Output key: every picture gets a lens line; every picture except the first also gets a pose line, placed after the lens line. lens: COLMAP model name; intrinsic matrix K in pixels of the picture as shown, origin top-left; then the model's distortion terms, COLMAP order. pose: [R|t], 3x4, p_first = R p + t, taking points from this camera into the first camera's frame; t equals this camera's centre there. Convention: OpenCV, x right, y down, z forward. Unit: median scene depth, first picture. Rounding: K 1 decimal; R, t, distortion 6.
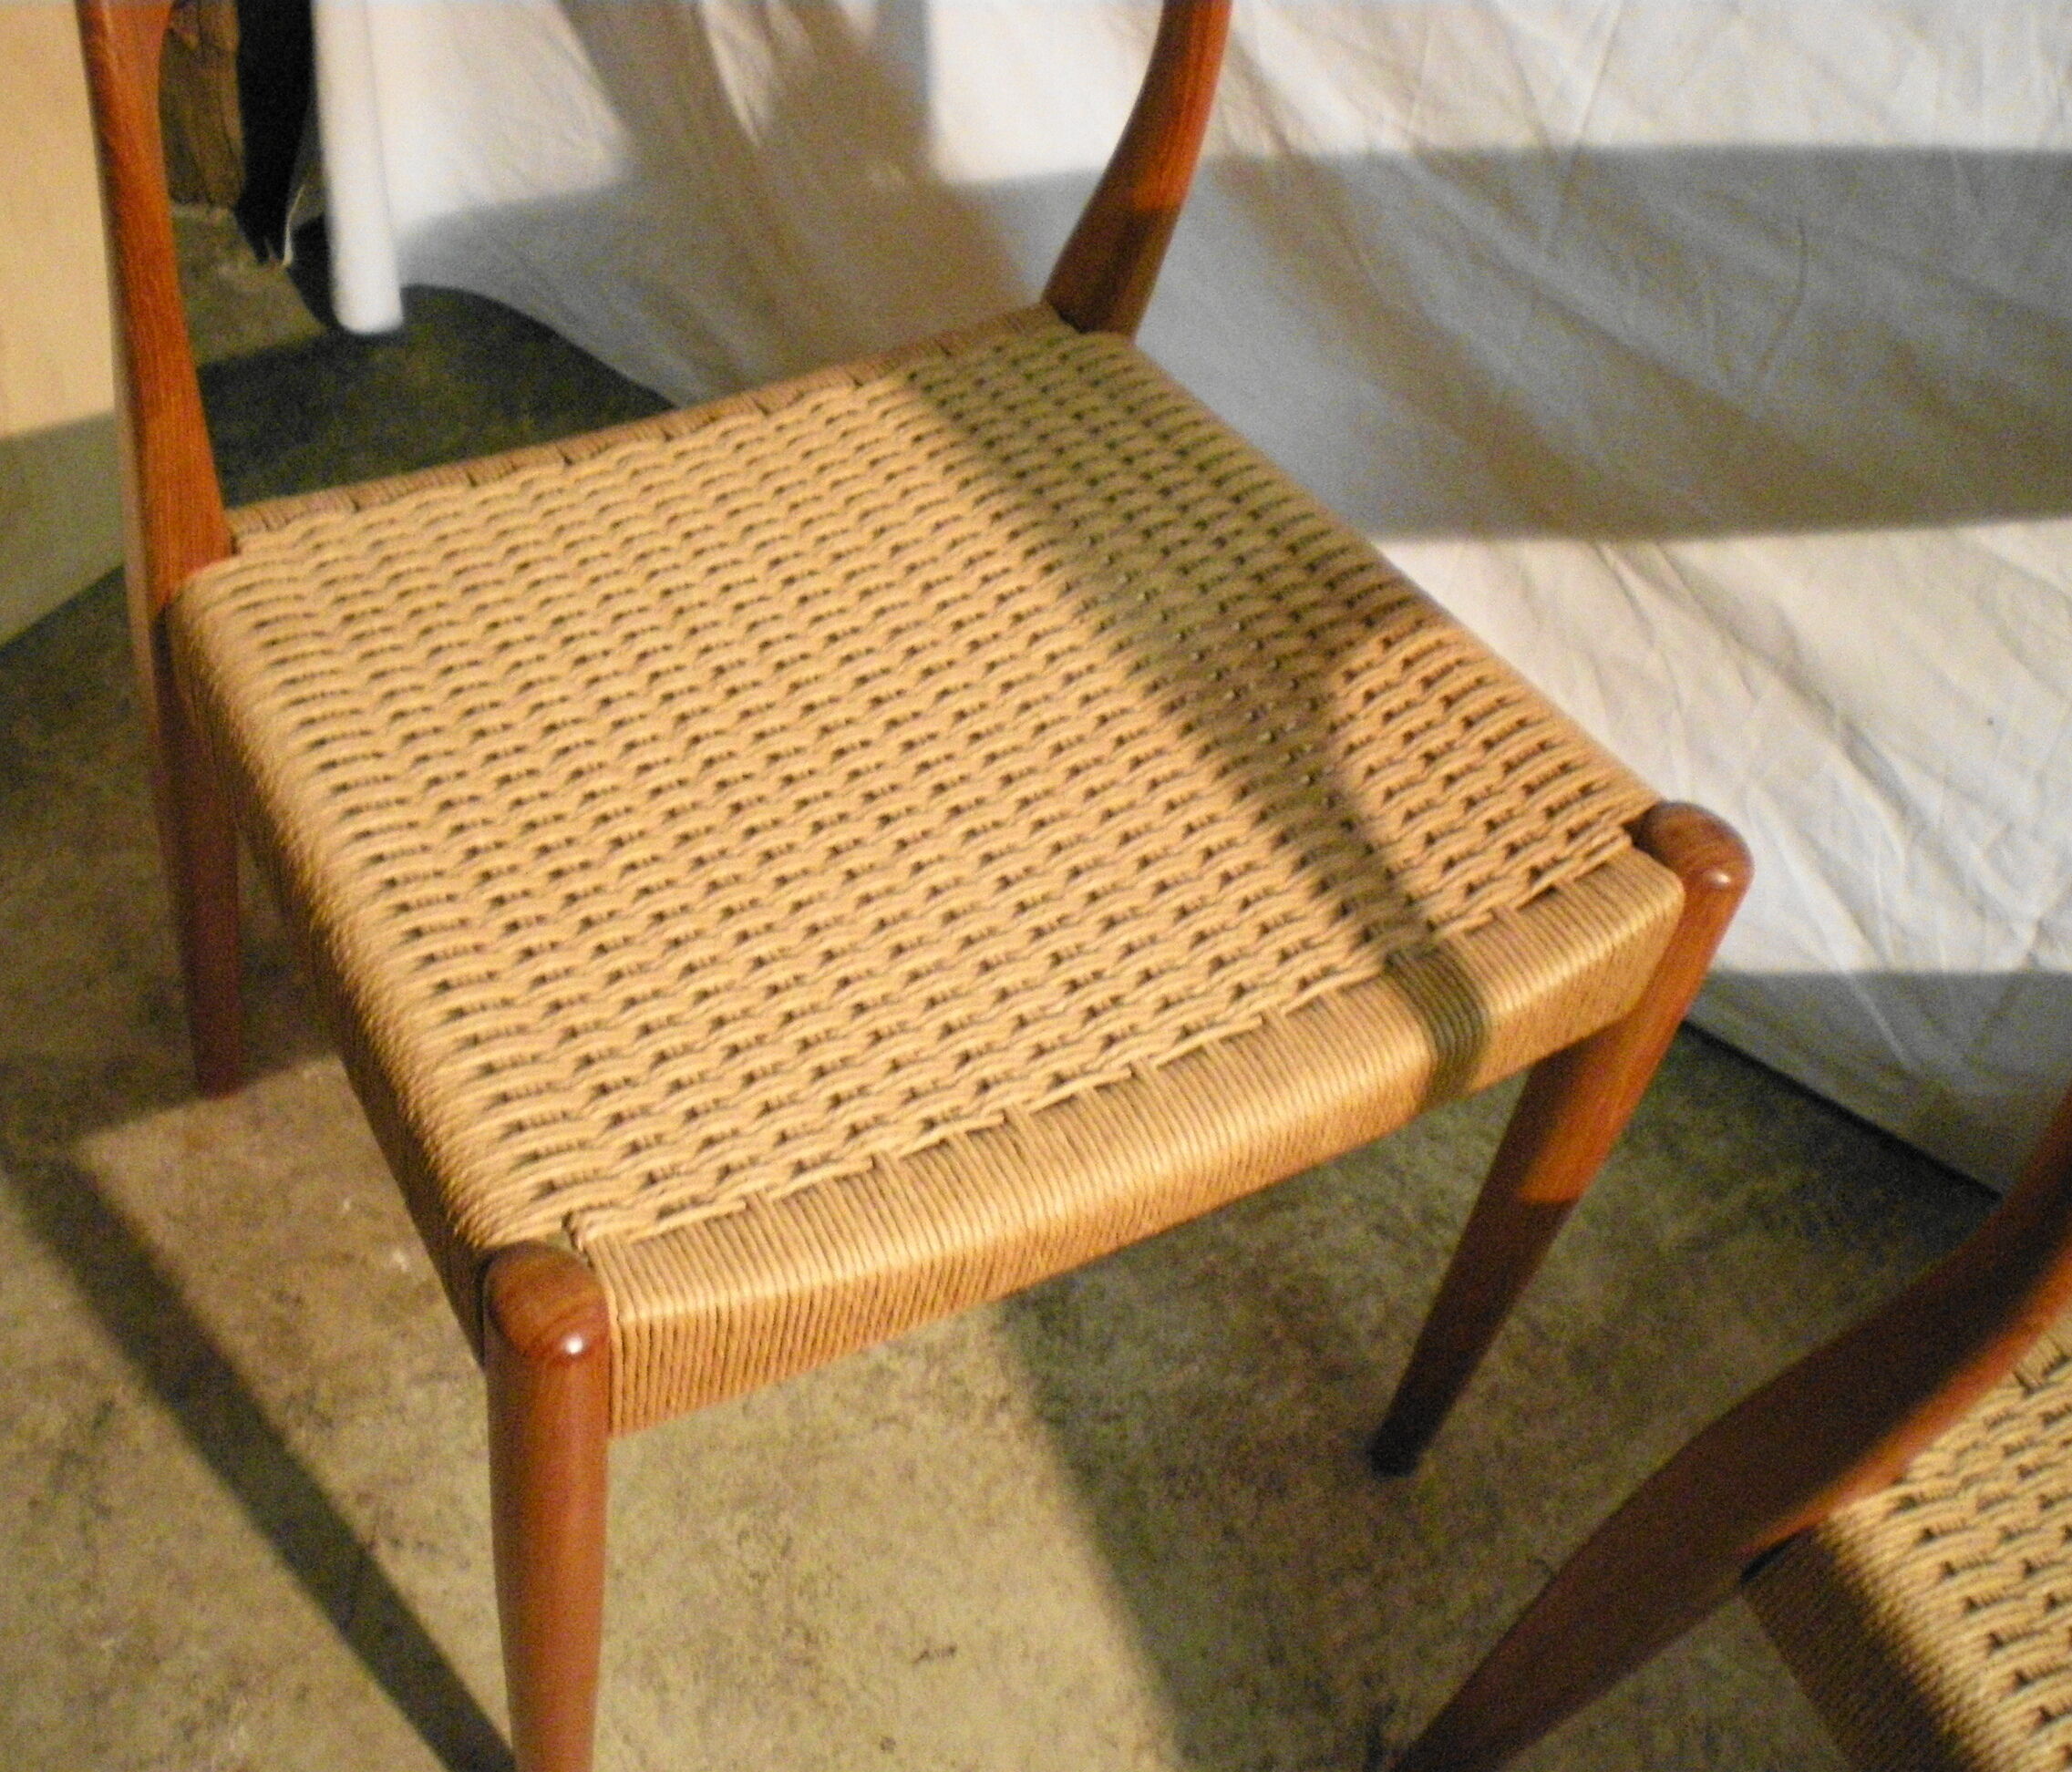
lens RADIAL K [[2435.0, 0, 967.9], [0, 2435.0, 840.3], [0, 0, 1]] dist [-0.101206, 0.000000]
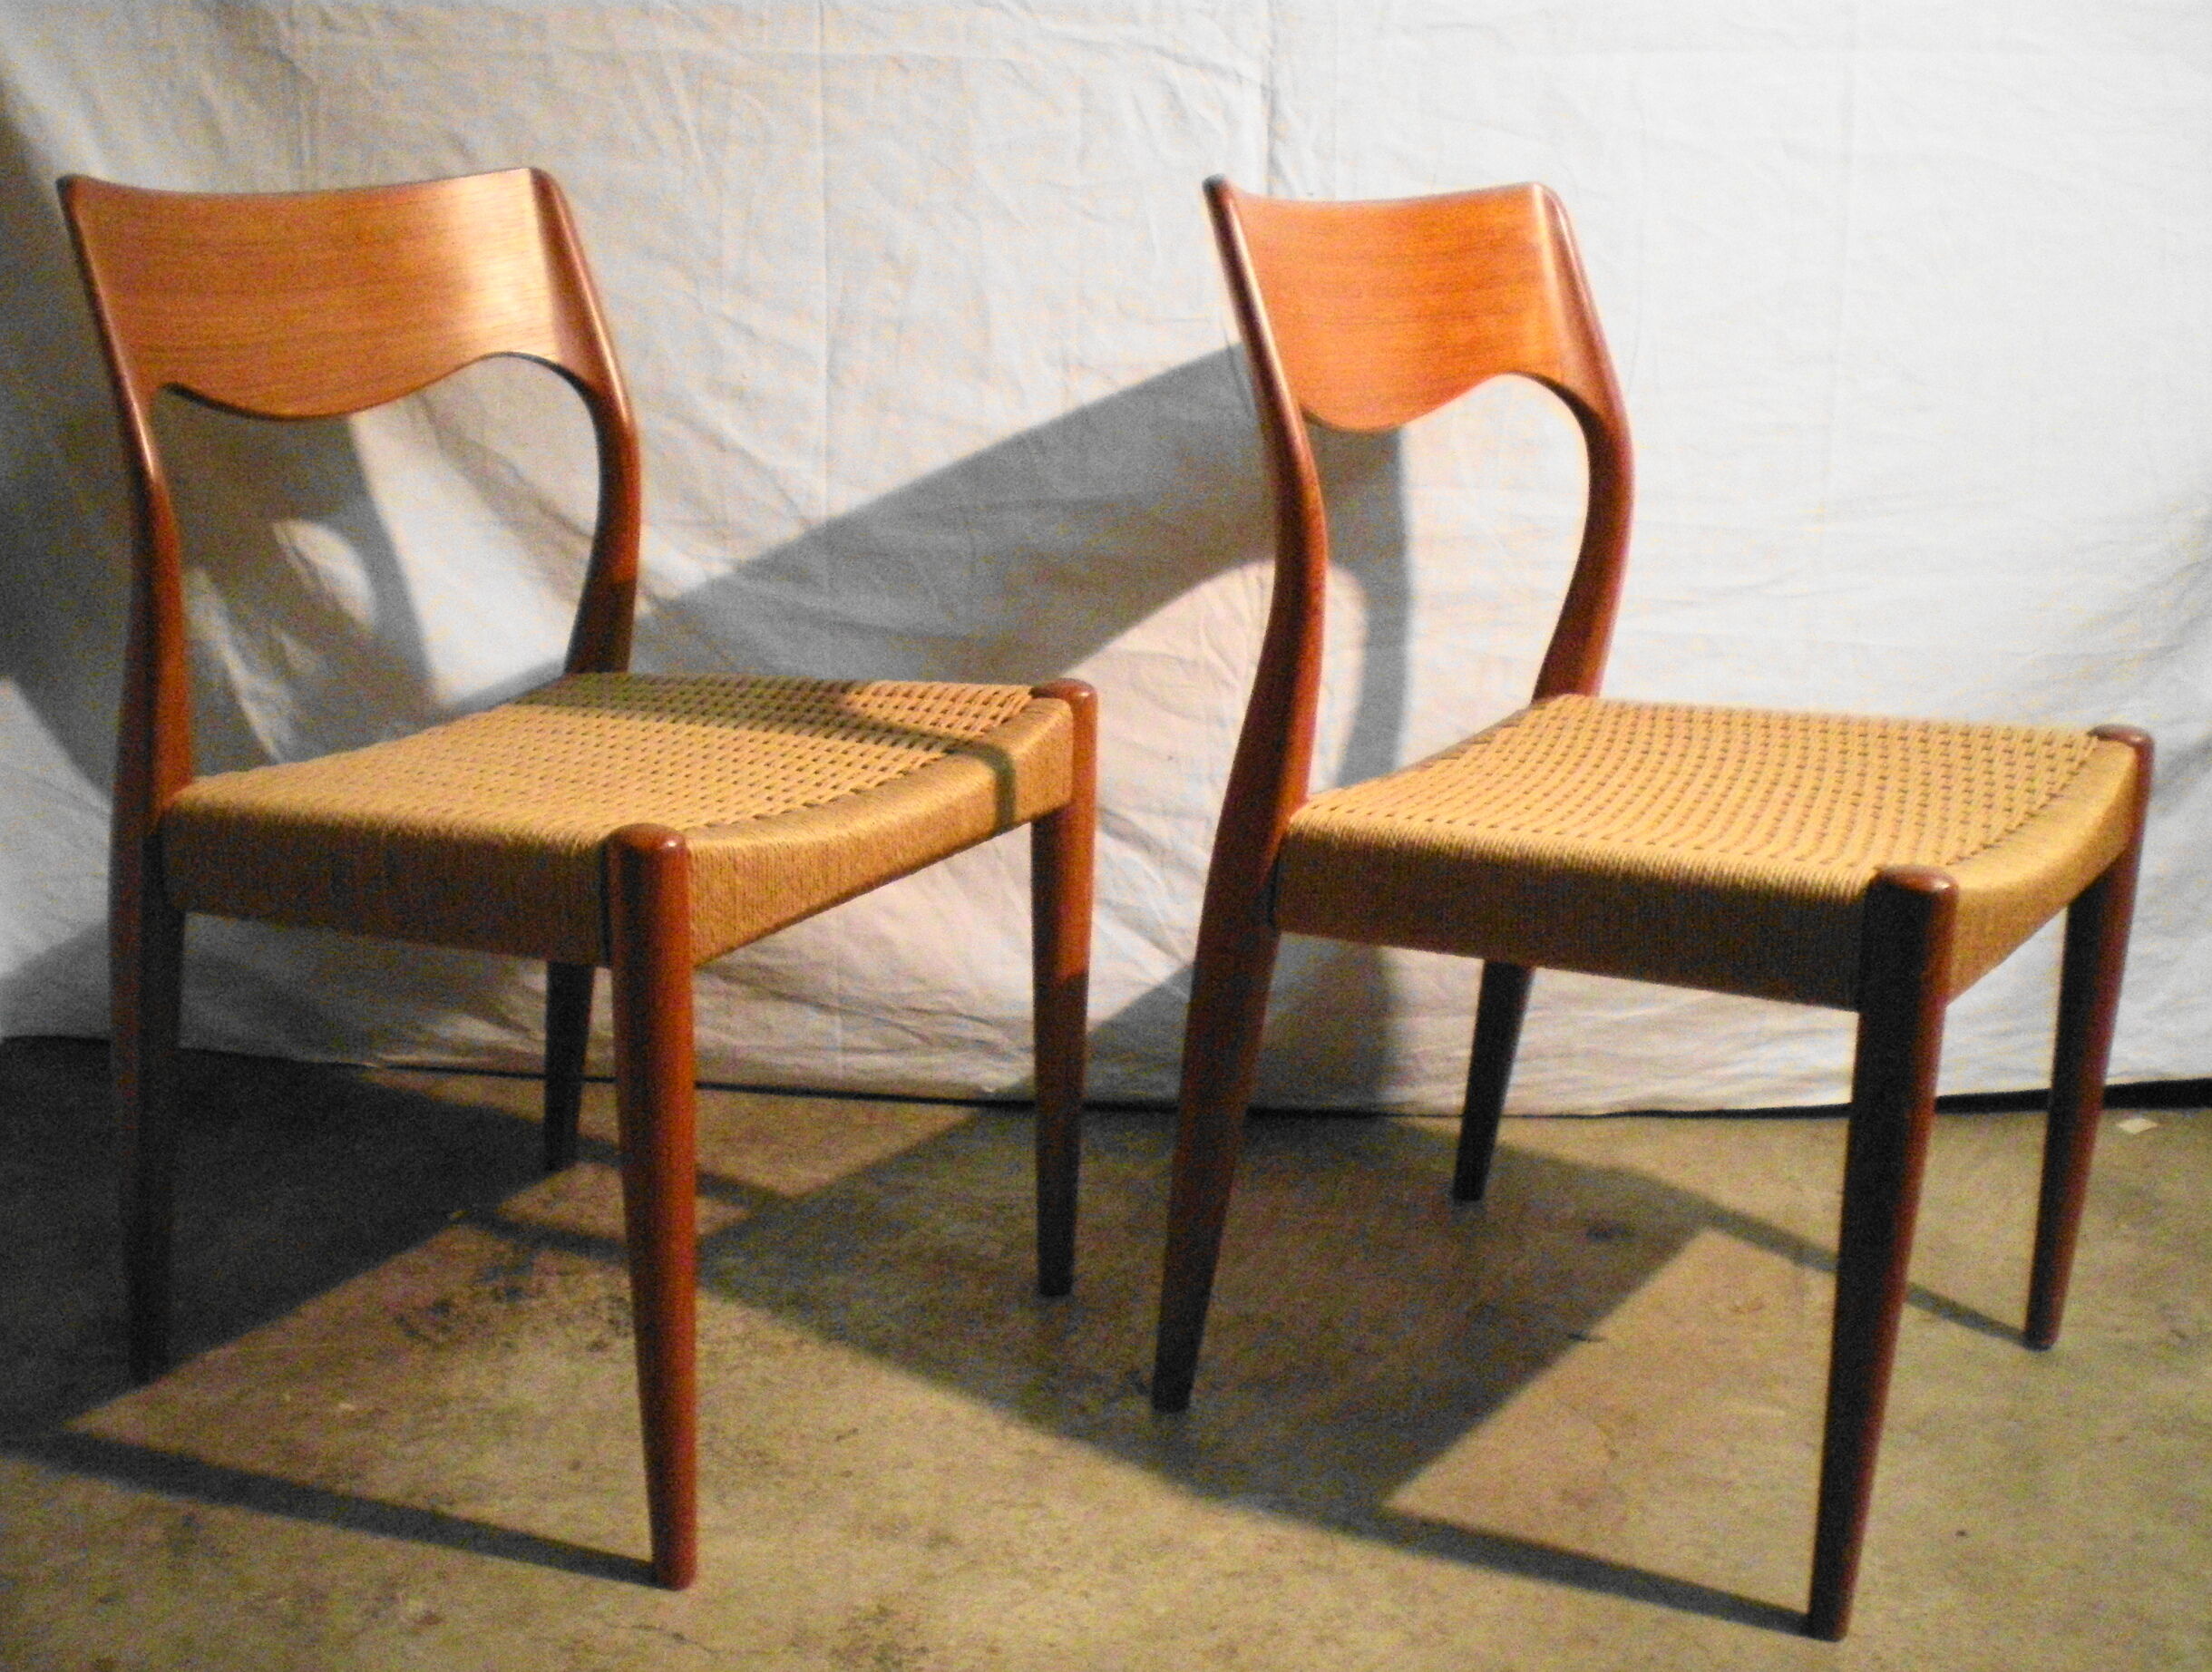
lens RADIAL K [[2317.4, 0, 1108.4], [0, 2317.4, 835.7], [0, 0, 1]] dist [-0.117755, 0.000000]
pose [[0.840649, -0.244164, 0.483418, -0.450353], [0.446278, 0.818006, -0.362907, 0.609579], [-0.306830, 0.520817, 0.796621, -0.300778]]
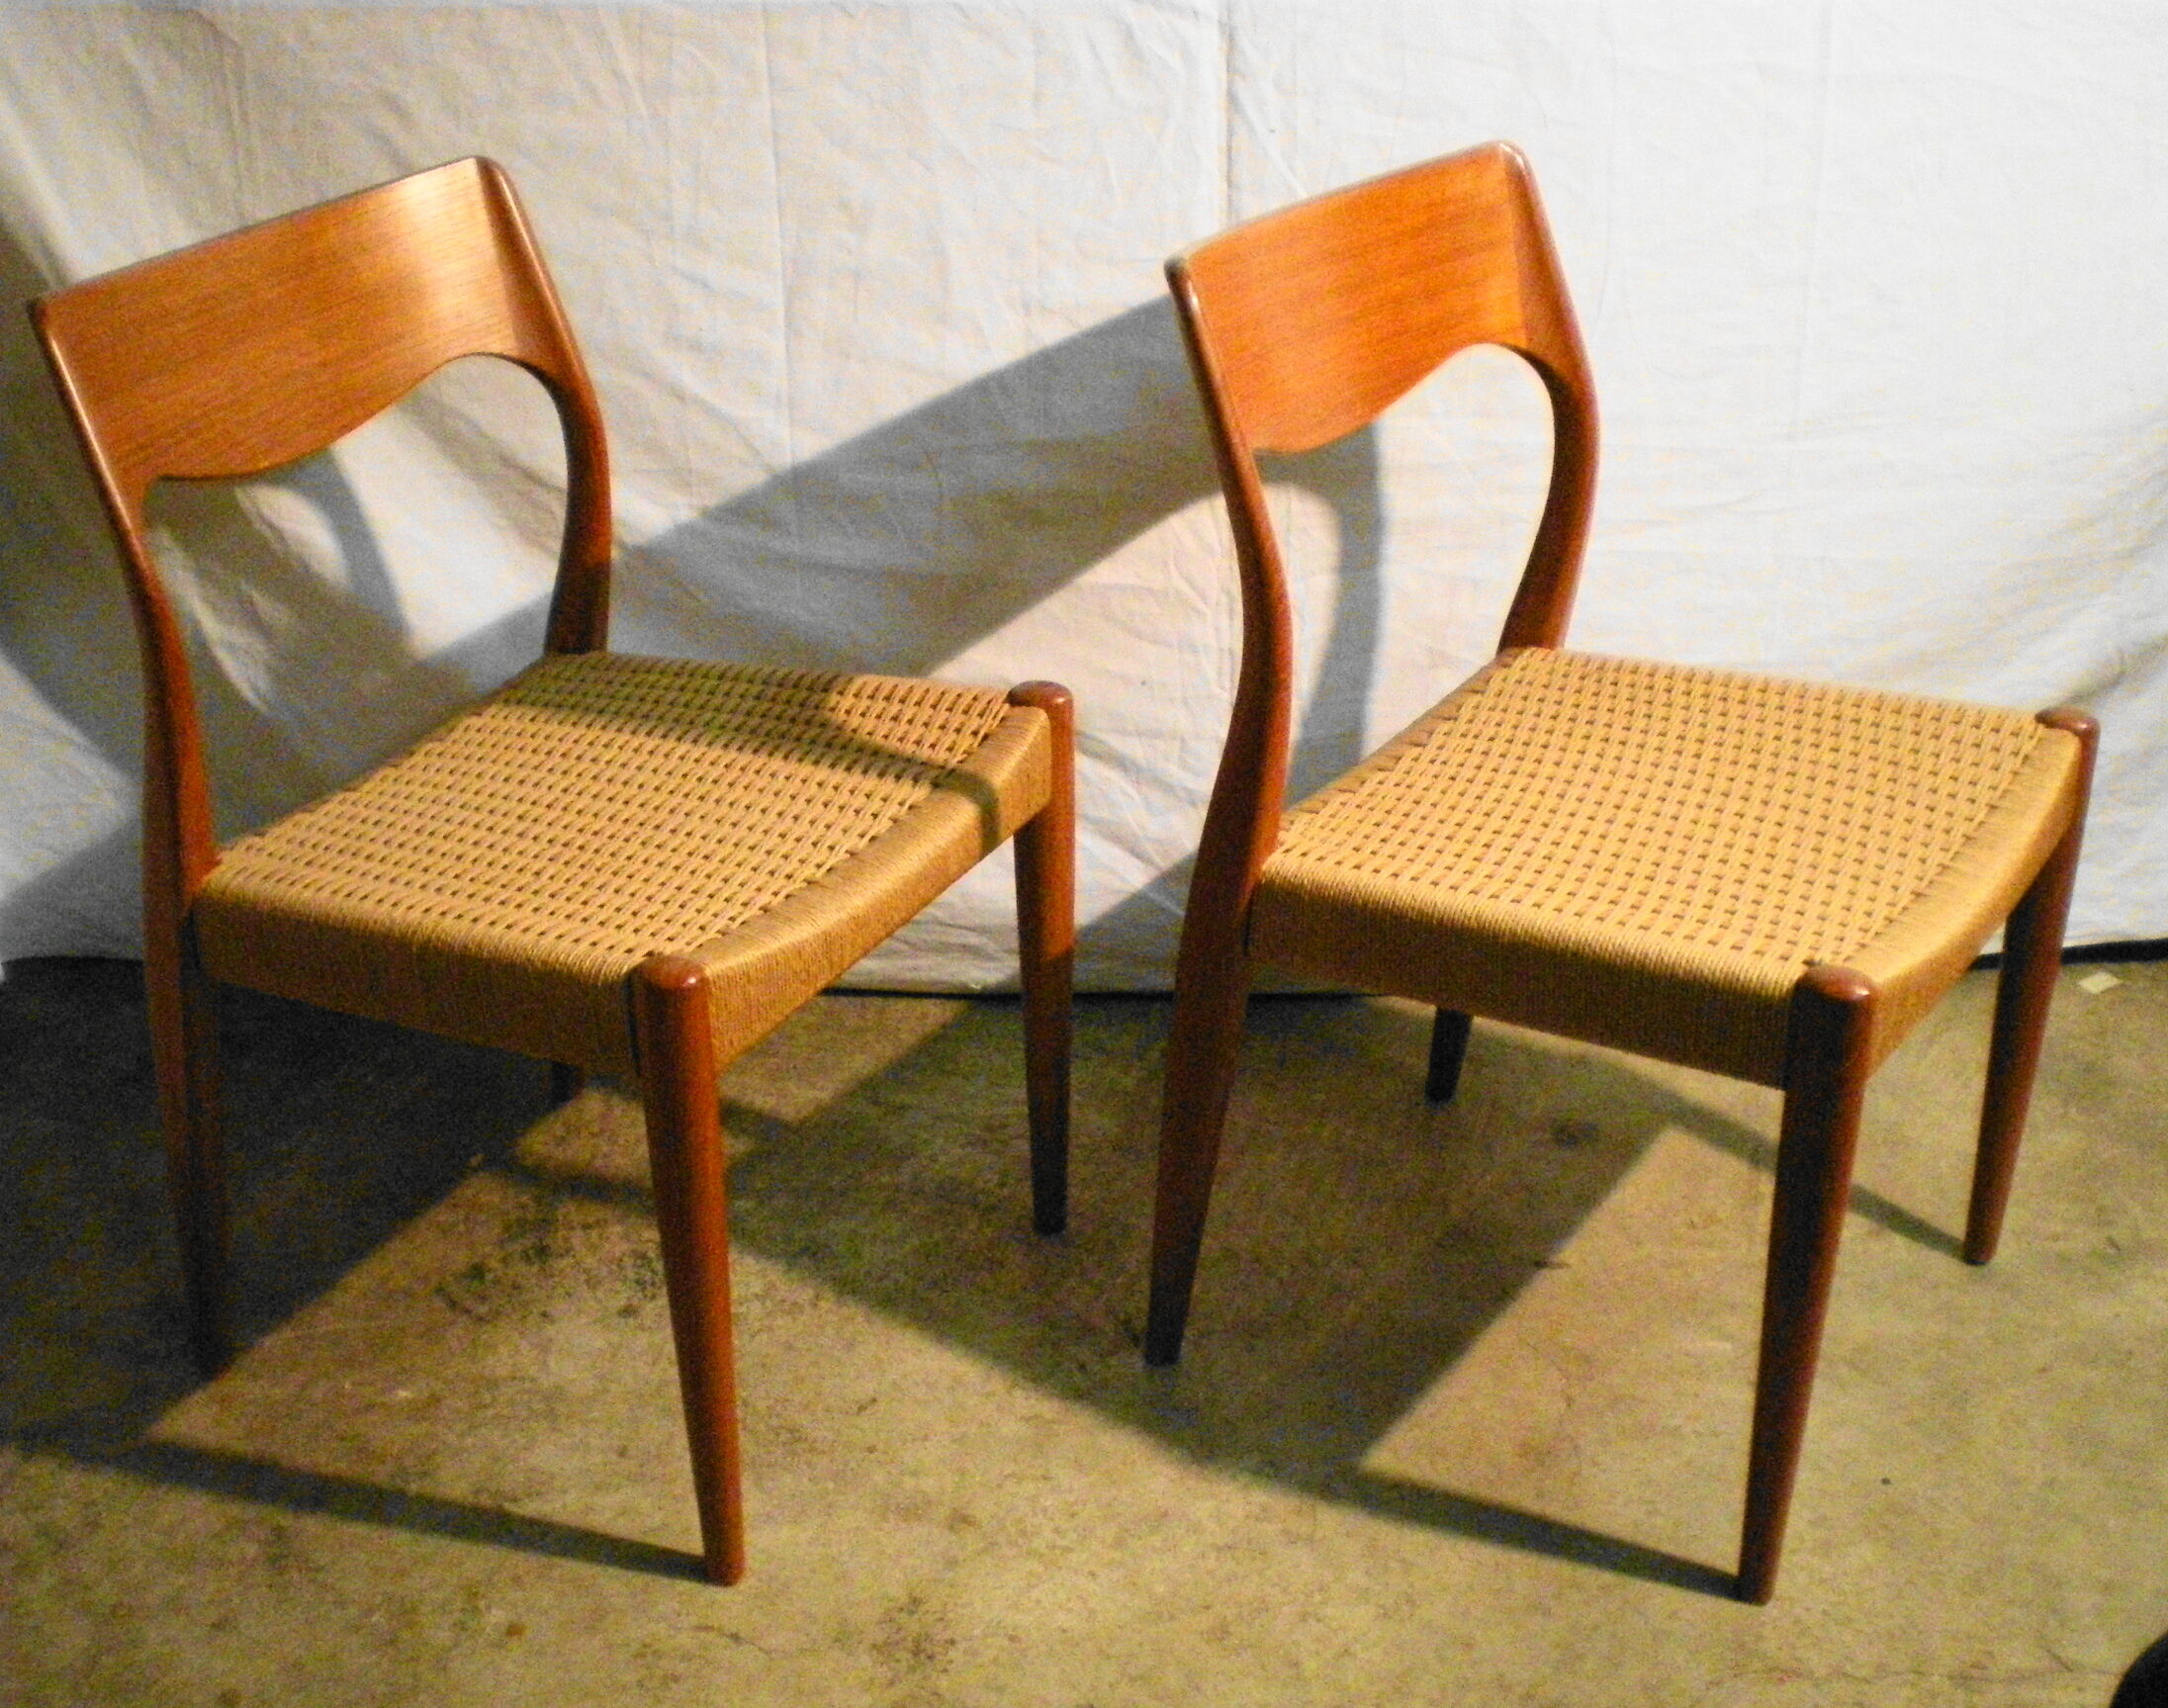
lens RADIAL K [[2515.8, 0, 1072.4], [0, 2515.8, 854.2], [0, 0, 1]] dist [-0.108751, 0.000000]
pose [[0.830914, -0.358614, 0.425415, -0.459727], [0.474074, 0.856550, -0.203904, 0.426261], [-0.291266, 0.371105, 0.881729, -0.579203]]
